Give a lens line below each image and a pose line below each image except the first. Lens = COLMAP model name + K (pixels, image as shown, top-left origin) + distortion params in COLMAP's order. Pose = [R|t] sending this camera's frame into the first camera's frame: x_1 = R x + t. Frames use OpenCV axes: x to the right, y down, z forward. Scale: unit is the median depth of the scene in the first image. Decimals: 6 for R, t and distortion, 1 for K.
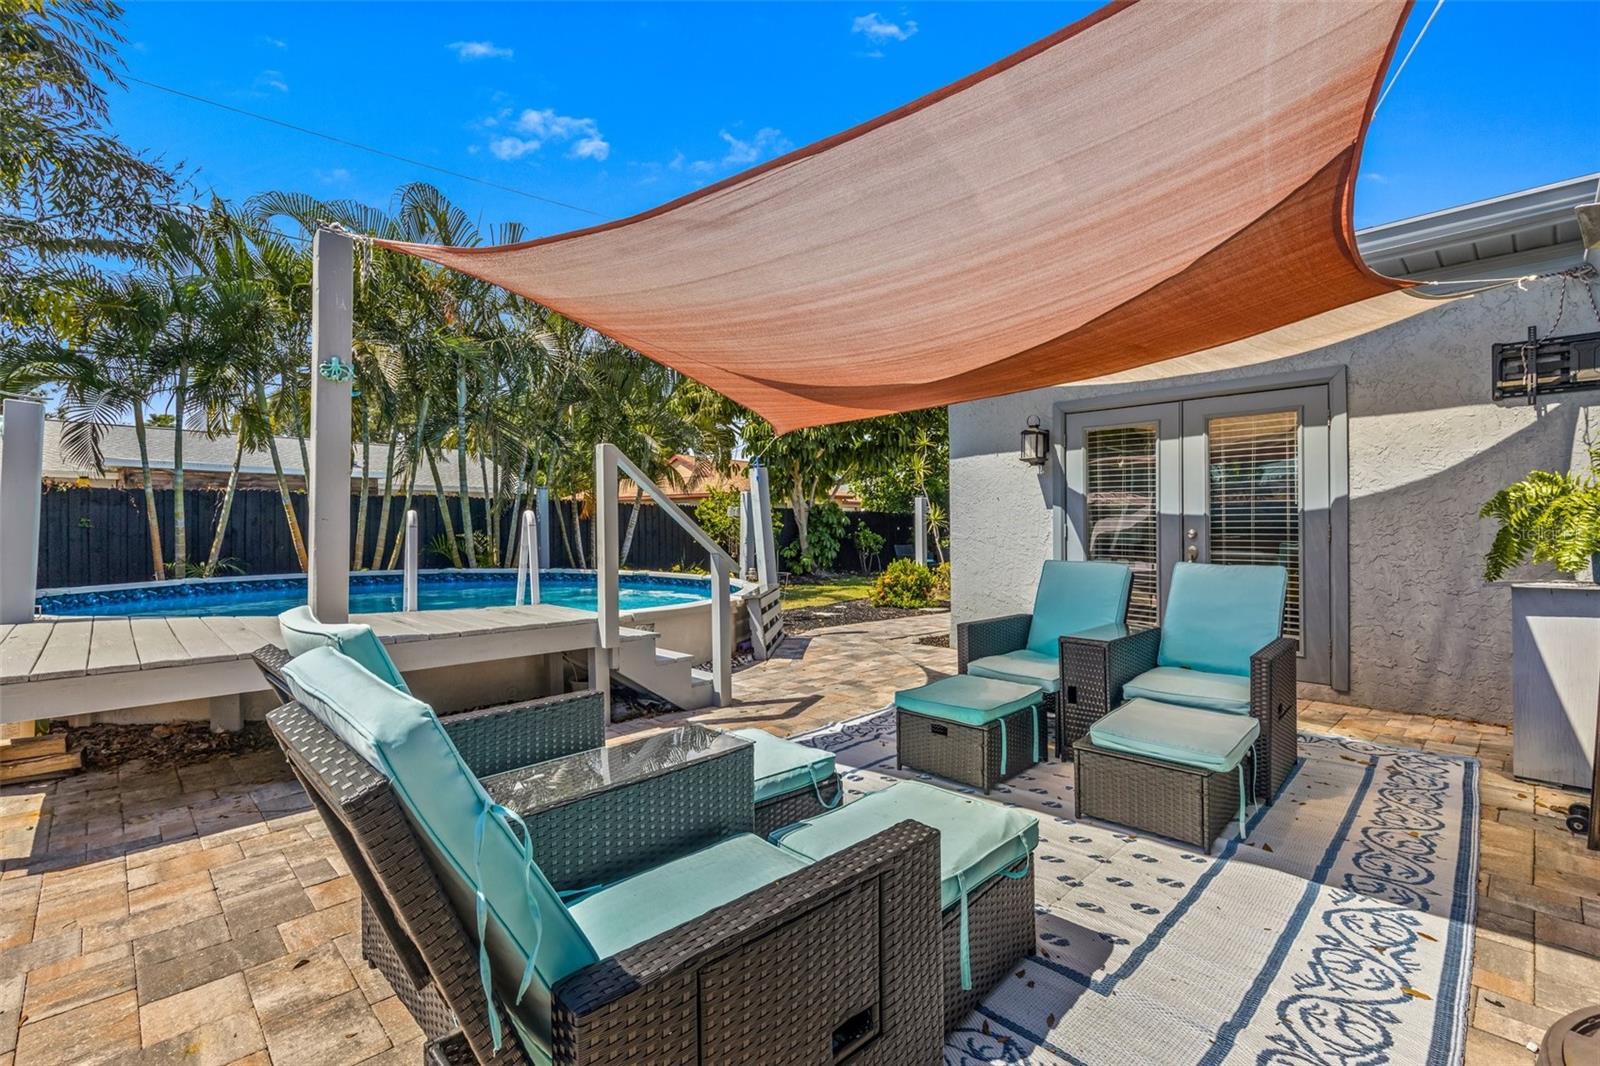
lens RADIAL K [[722.1, 0, 800.8], [0, 722.1, 495.8], [0, 0, 1]] dist [0.007554, -0.000618]
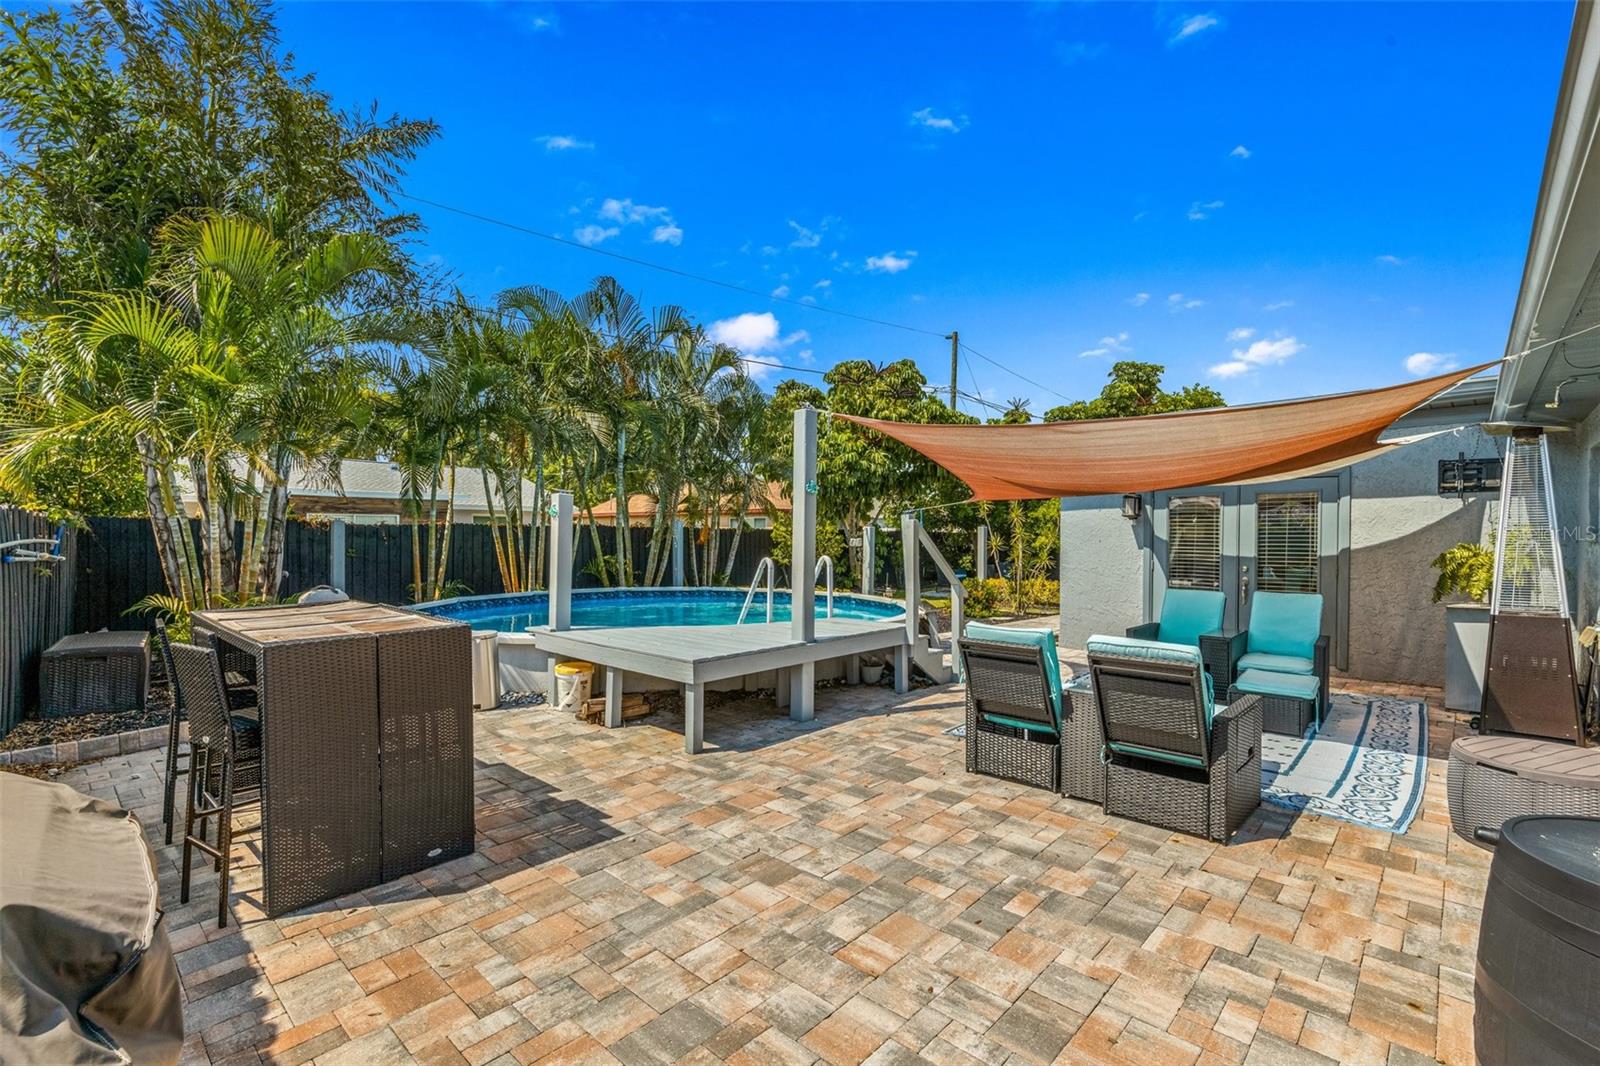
lens RADIAL K [[722.1, 0, 798.7], [0, 722.1, 520.3], [0, 0, 1]] dist [0.007554, -0.000618]
pose [[0.998977, 0.001360, 0.045193, -0.563317], [-0.002386, 0.999741, 0.022654, -0.099340], [-0.045151, -0.022738, 0.998721, -0.573197]]
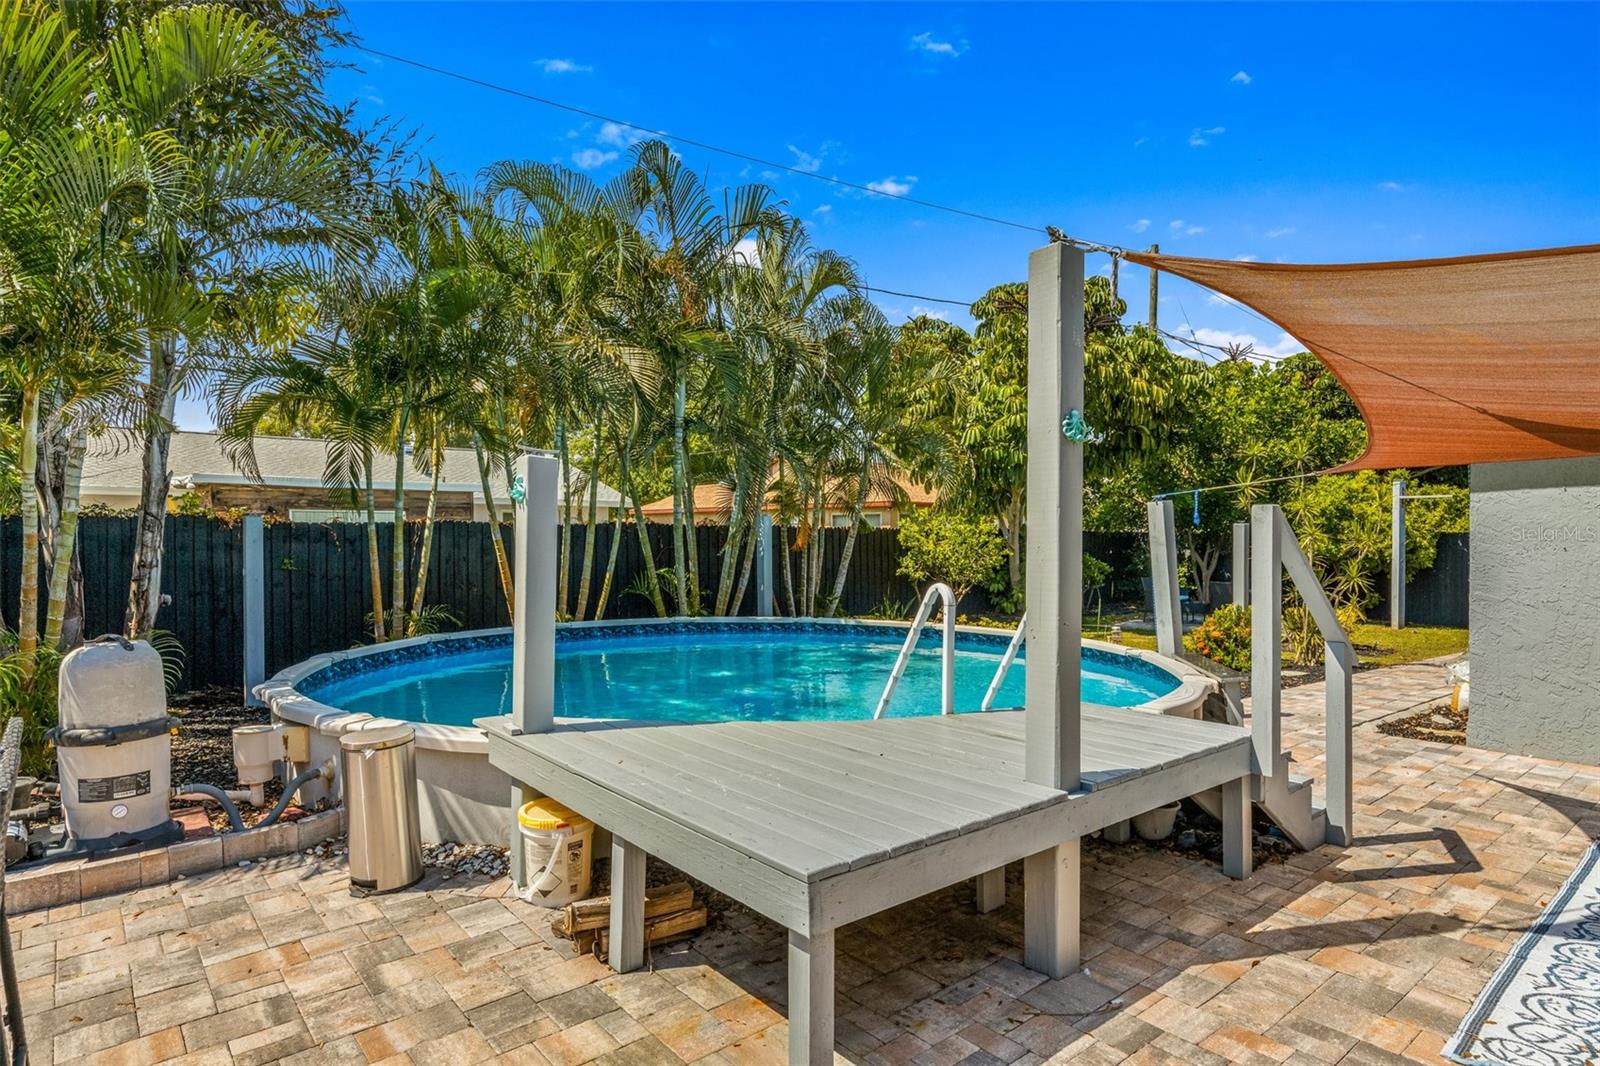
lens RADIAL K [[892.7, 0, 790.0], [0, 892.7, 524.0], [0, 0, 1]] dist [0.006801, 0.001207]
pose [[0.995879, -0.002457, -0.090654, -0.639153], [0.005101, 0.999568, 0.028944, -0.076556], [0.090544, -0.029287, 0.995462, 0.034383]]
